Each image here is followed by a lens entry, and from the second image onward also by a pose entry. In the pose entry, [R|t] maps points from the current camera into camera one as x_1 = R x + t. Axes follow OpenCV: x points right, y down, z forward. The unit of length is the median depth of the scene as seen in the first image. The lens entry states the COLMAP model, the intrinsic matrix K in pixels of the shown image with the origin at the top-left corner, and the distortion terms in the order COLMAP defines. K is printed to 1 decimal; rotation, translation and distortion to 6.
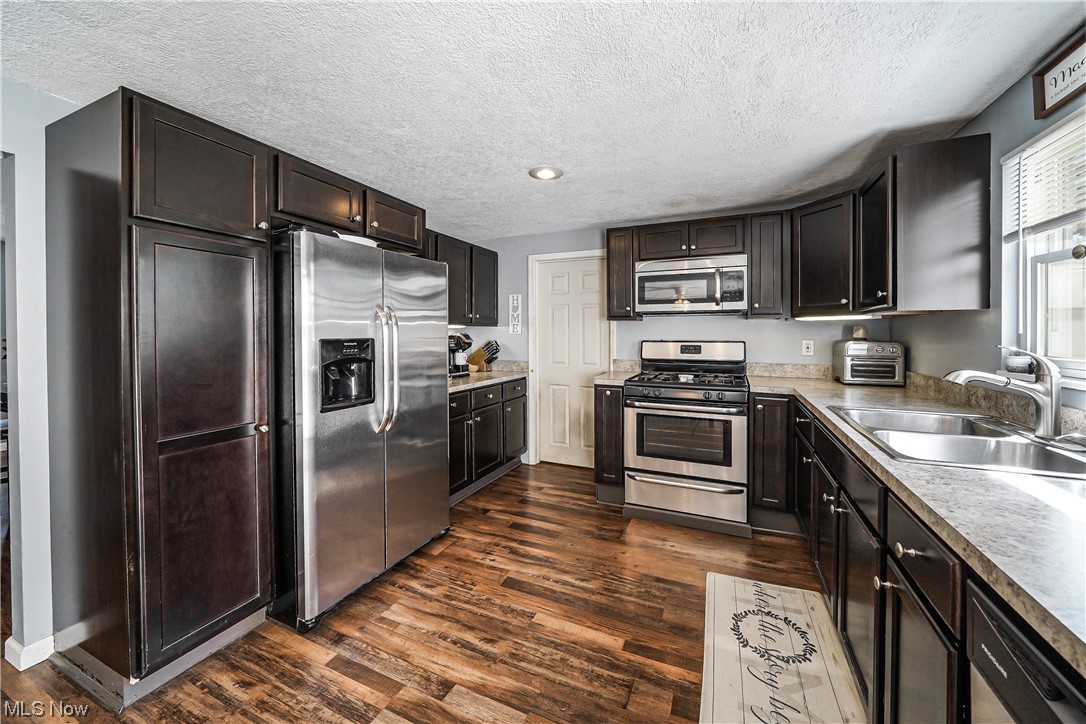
lens RADIAL K [[398.3, 0, 542.5], [0, 398.3, 335.6], [0, 0, 1]] dist [-0.003936, 0.000244]
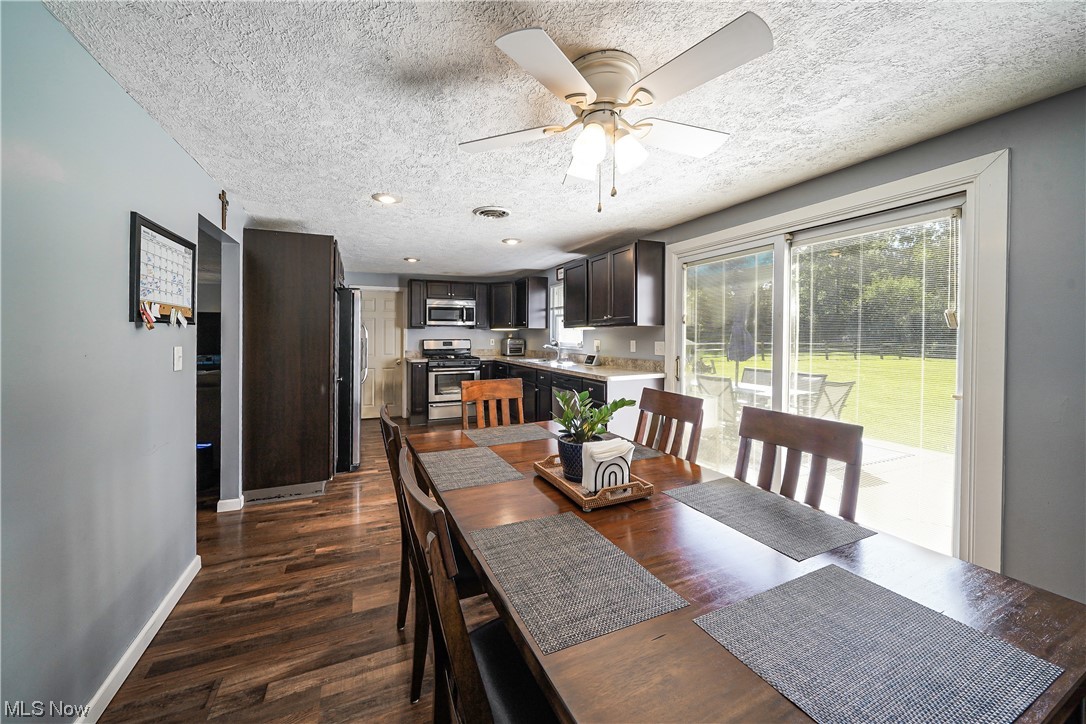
lens RADIAL K [[398.3, 0, 541.9], [0, 398.3, 331.3], [0, 0, 1]] dist [-0.003936, 0.000244]
pose [[0.650137, 0.011198, 0.759734, -1.138502], [0.005203, 0.999802, -0.019189, 0.017038], [-0.759799, 0.016428, 0.649951, -0.896707]]
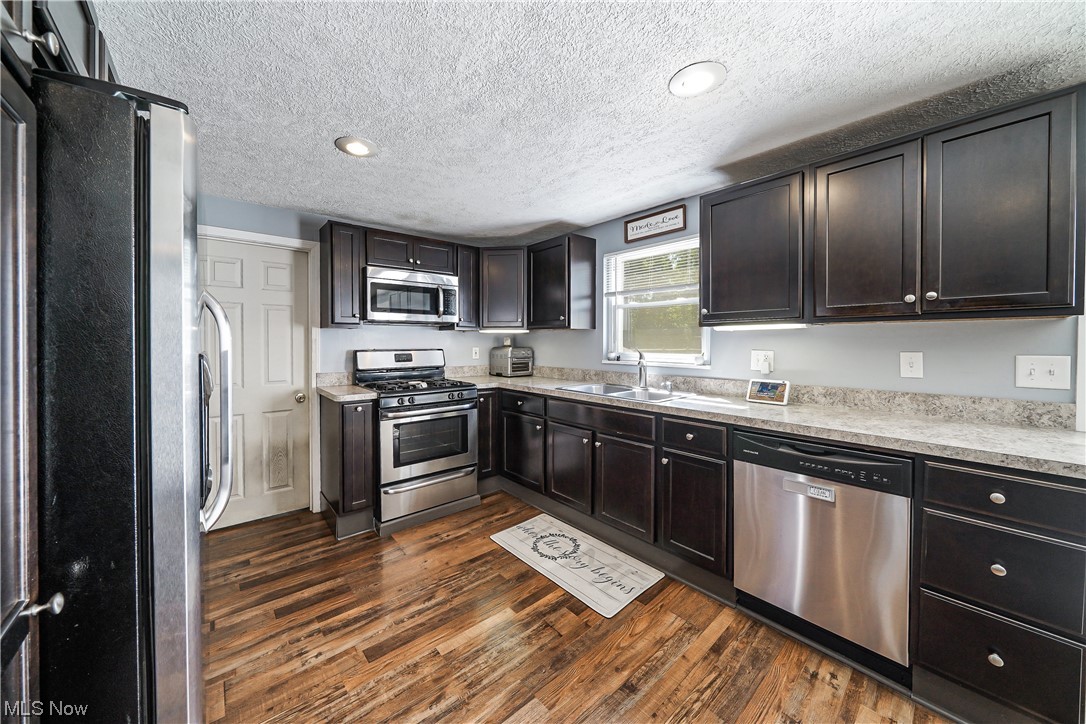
lens RADIAL K [[398.3, 0, 546.8], [0, 398.3, 345.4], [0, 0, 1]] dist [-0.003936, 0.000244]
pose [[0.419208, -0.008021, 0.907855, -0.568431], [0.008605, 0.999951, 0.004861, 0.000959], [-0.907850, 0.005774, 0.419256, 0.297587]]
